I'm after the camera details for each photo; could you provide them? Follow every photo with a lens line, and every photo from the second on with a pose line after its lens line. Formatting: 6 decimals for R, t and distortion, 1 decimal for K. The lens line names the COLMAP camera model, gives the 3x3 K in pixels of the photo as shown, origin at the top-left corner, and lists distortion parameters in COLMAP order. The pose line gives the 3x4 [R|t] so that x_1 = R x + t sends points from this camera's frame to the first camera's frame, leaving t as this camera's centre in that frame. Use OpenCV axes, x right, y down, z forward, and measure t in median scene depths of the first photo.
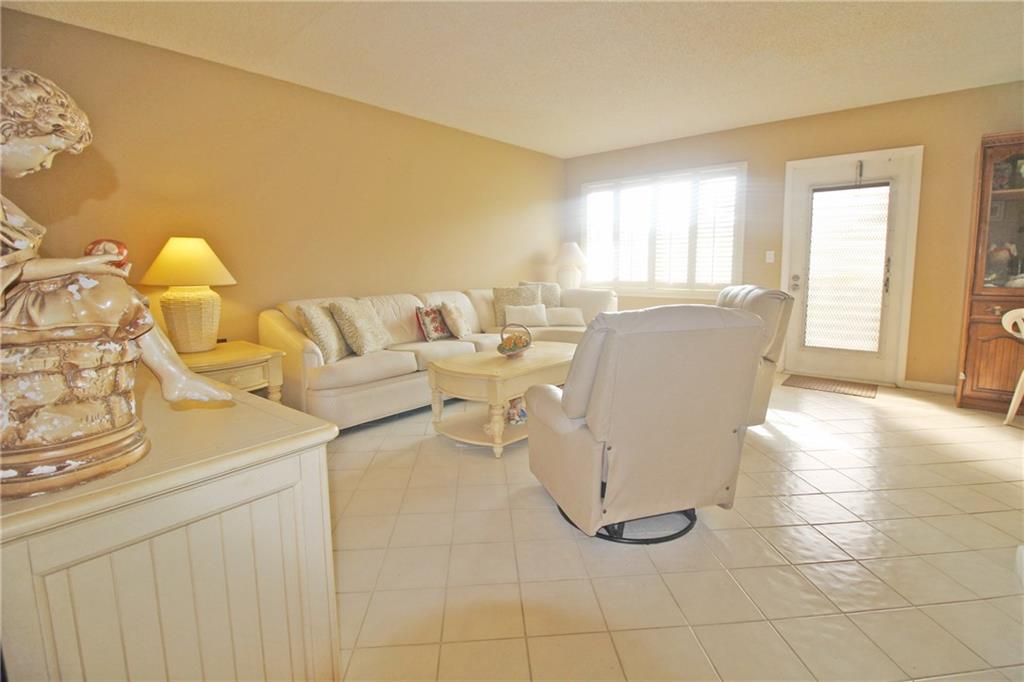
lens RADIAL K [[472.2, 0, 516.7], [0, 472.2, 319.4], [0, 0, 1]] dist [-0.020470, -0.002767]
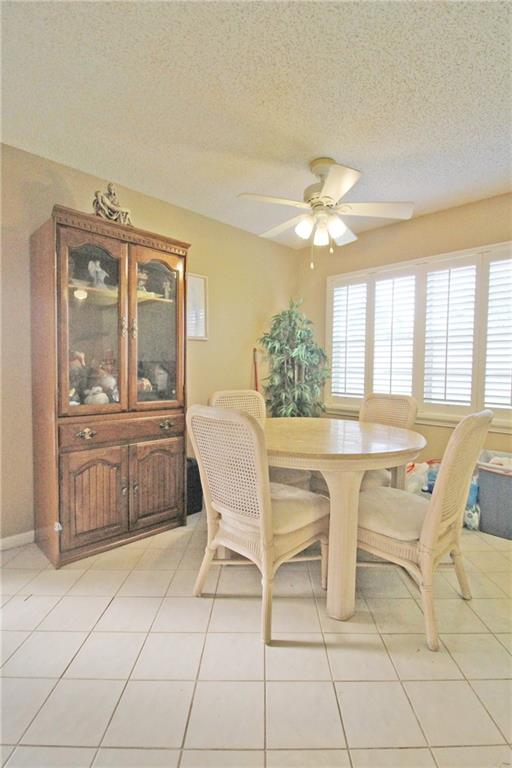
lens RADIAL K [[367.7, 0, 261.1], [0, 367.7, 386.5], [0, 0, 1]] dist [-0.006787, -0.007688]
pose [[0.062724, -0.038193, 0.997300, 0.353300], [0.094673, 0.994989, 0.032150, -0.078570], [-0.993530, 0.092401, 0.066025, 0.536529]]
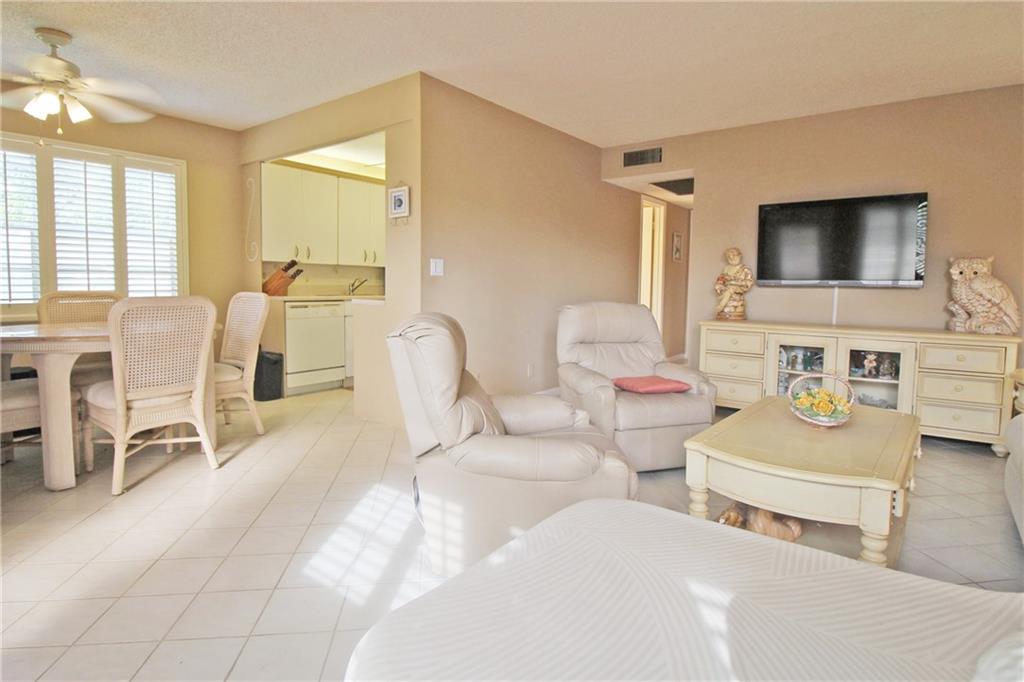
lens RADIAL K [[538.8, 0, 512.6], [0, 538.8, 318.6], [0, 0, 1]] dist [-0.006491, -0.008023]
pose [[-0.998253, 0.003156, -0.059003, 0.351343], [-0.007512, 0.983689, 0.179720, -0.146340], [0.058607, 0.179850, -0.981947, 1.304021]]
